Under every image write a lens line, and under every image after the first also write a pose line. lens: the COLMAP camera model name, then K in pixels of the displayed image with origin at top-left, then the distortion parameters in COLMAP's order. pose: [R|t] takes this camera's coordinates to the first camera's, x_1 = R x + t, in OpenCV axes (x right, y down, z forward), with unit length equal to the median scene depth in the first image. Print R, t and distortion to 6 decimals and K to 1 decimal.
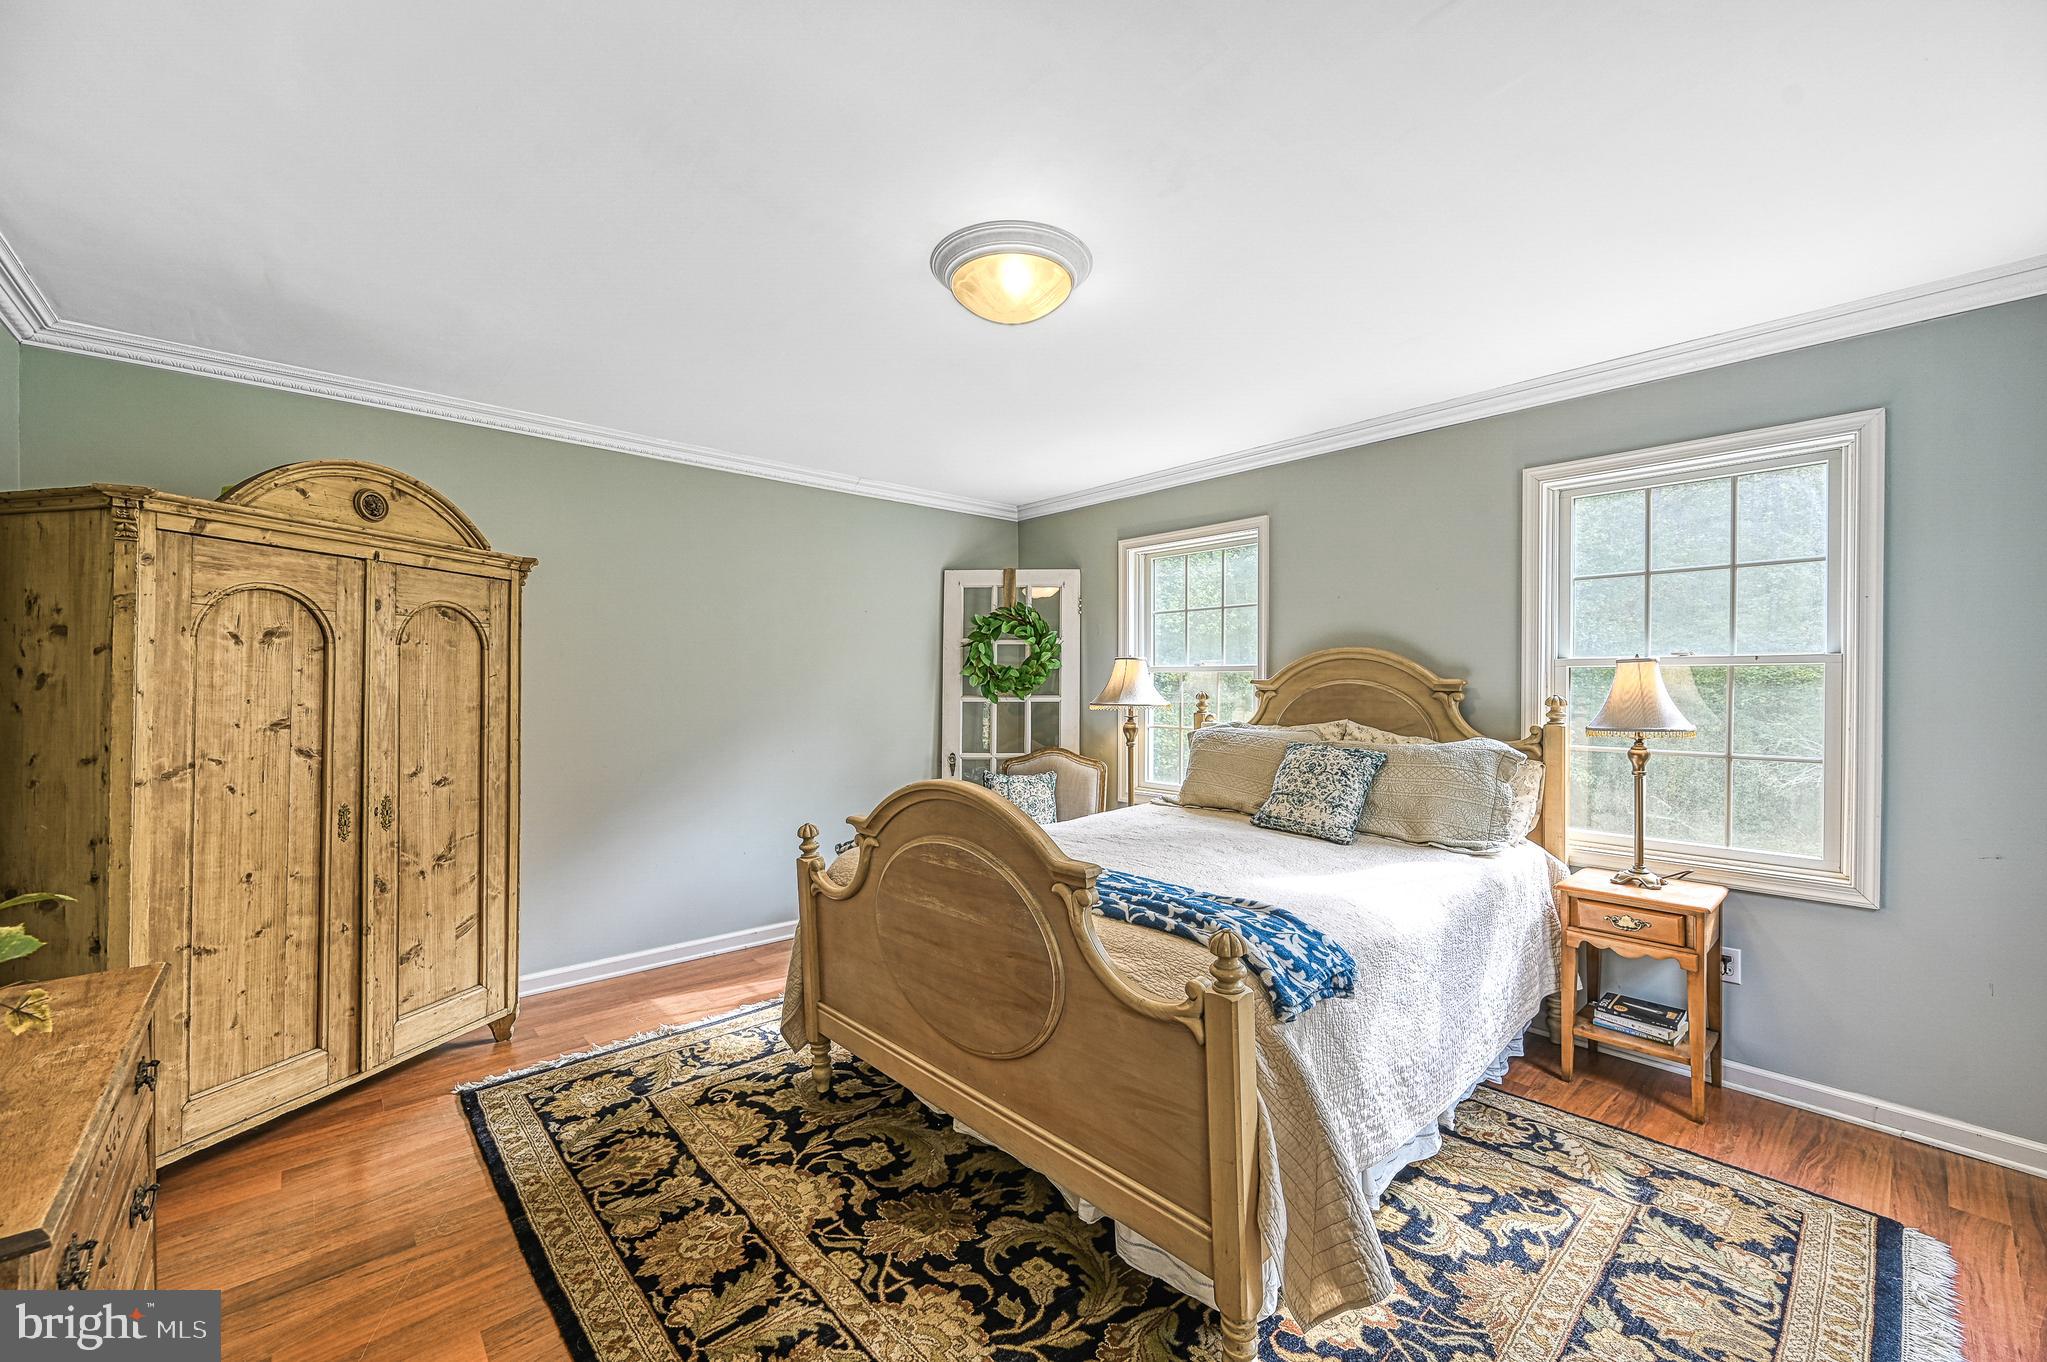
lens RADIAL K [[806.6, 0, 1022.5], [0, 806.6, 691.2], [0, 0, 1]] dist [-0.001831, 0.000688]
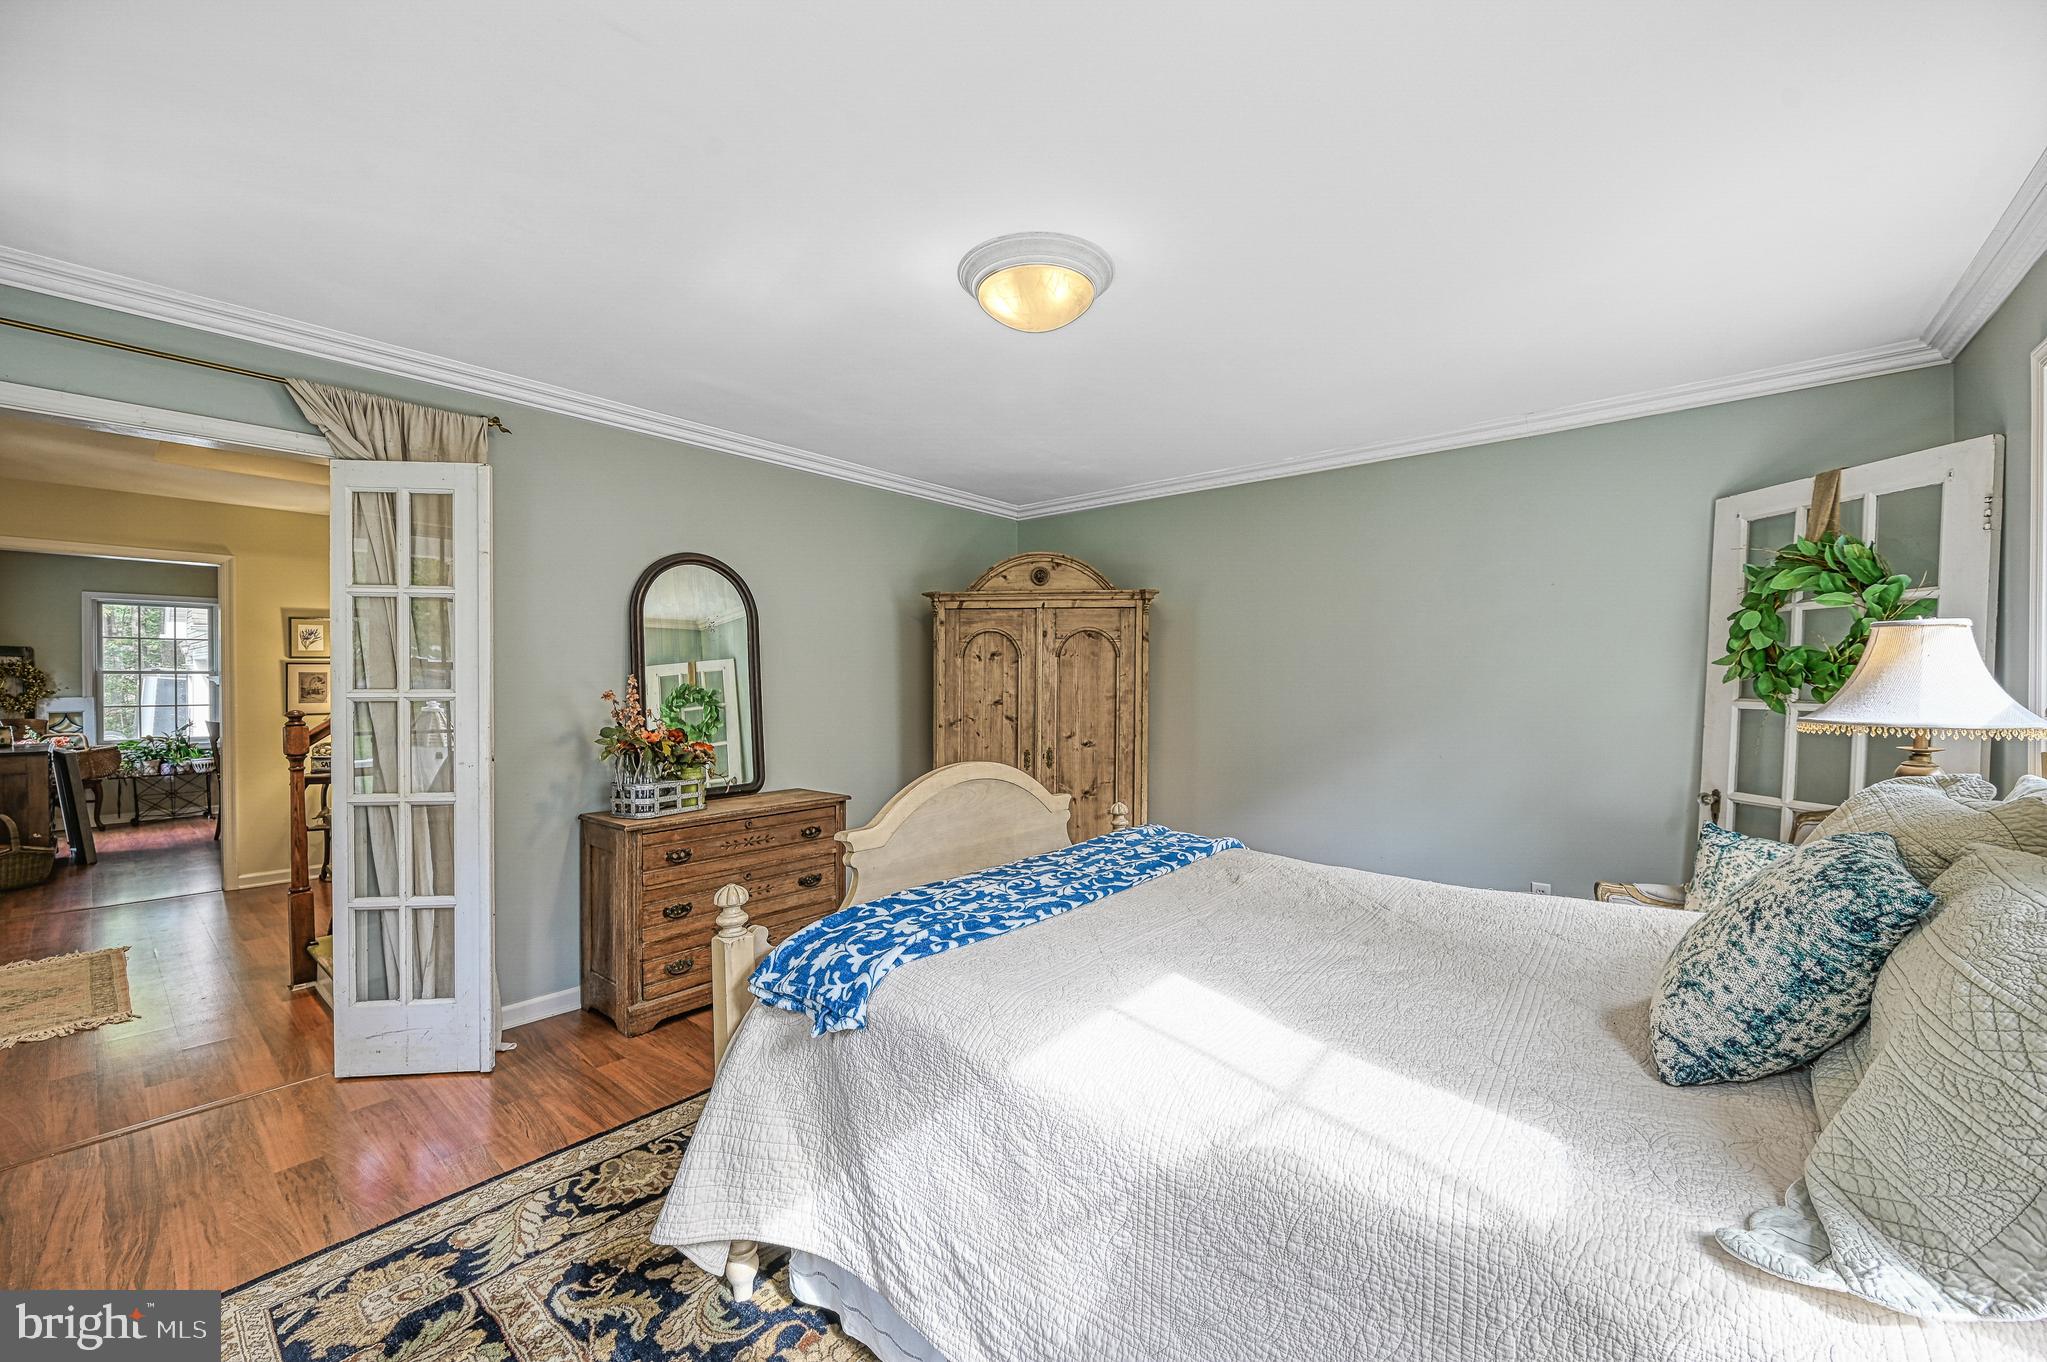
lens RADIAL K [[806.6, 0, 1029.3], [0, 806.6, 685.3], [0, 0, 1]] dist [-0.001831, 0.000688]
pose [[0.141170, 0.005525, -0.989970, 0.869252], [-0.007118, 0.999964, 0.004566, -0.006937], [0.989960, 0.006402, 0.141204, 0.729877]]
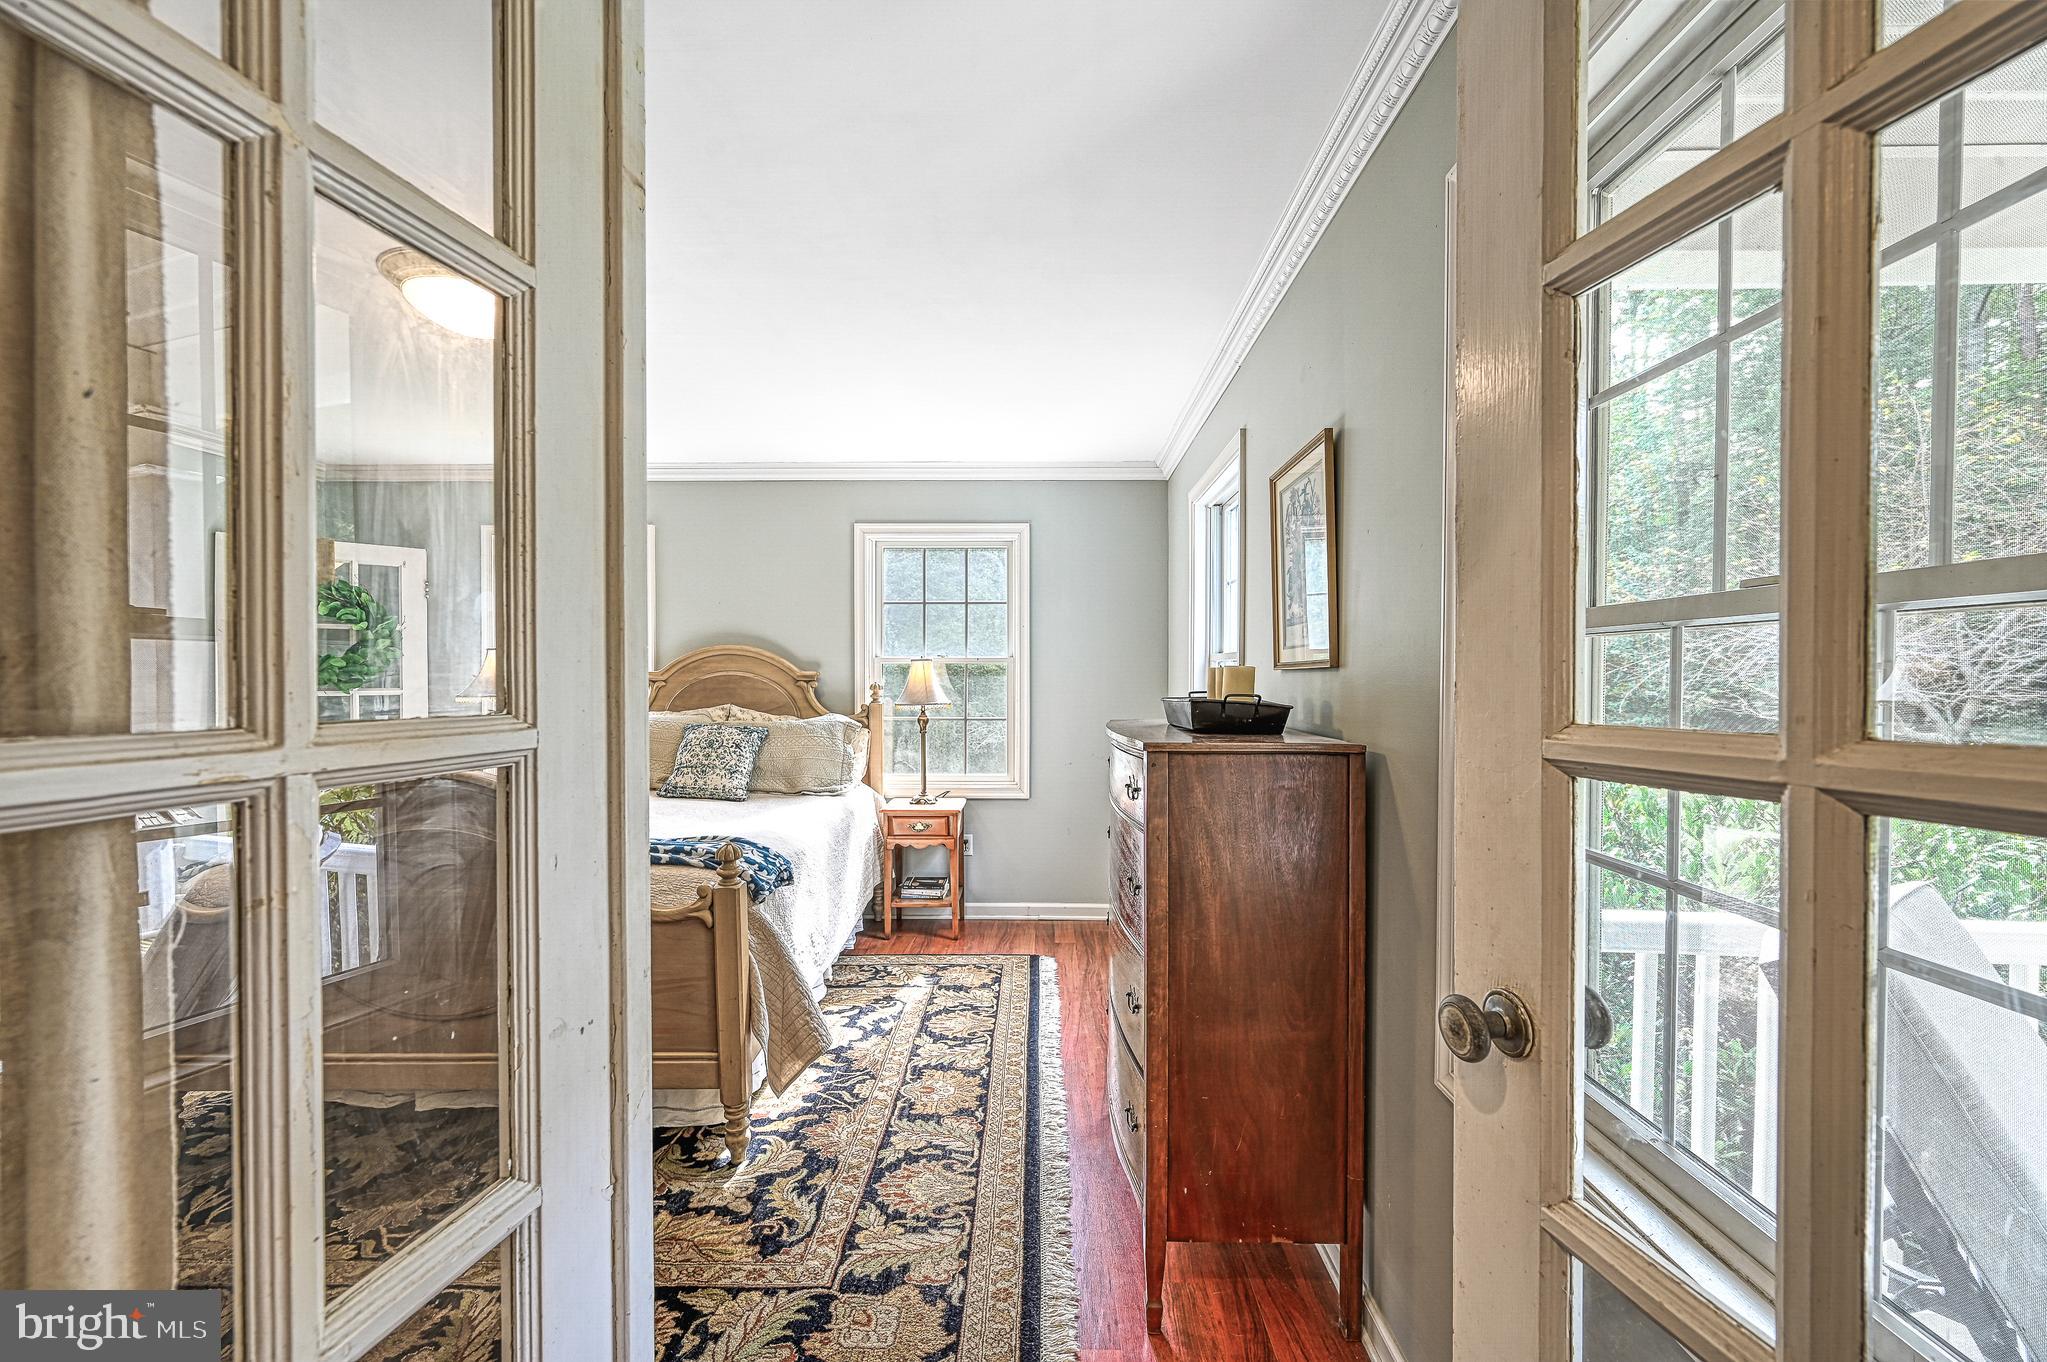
lens RADIAL K [[806.6, 0, 1025.2], [0, 806.6, 687.5], [0, 0, 1]] dist [-0.001831, 0.000688]
pose [[0.684549, -0.012624, 0.728858, -0.264546], [0.006642, 0.999917, 0.011080, -0.000599], [-0.728937, -0.002744, 0.684575, -0.237564]]
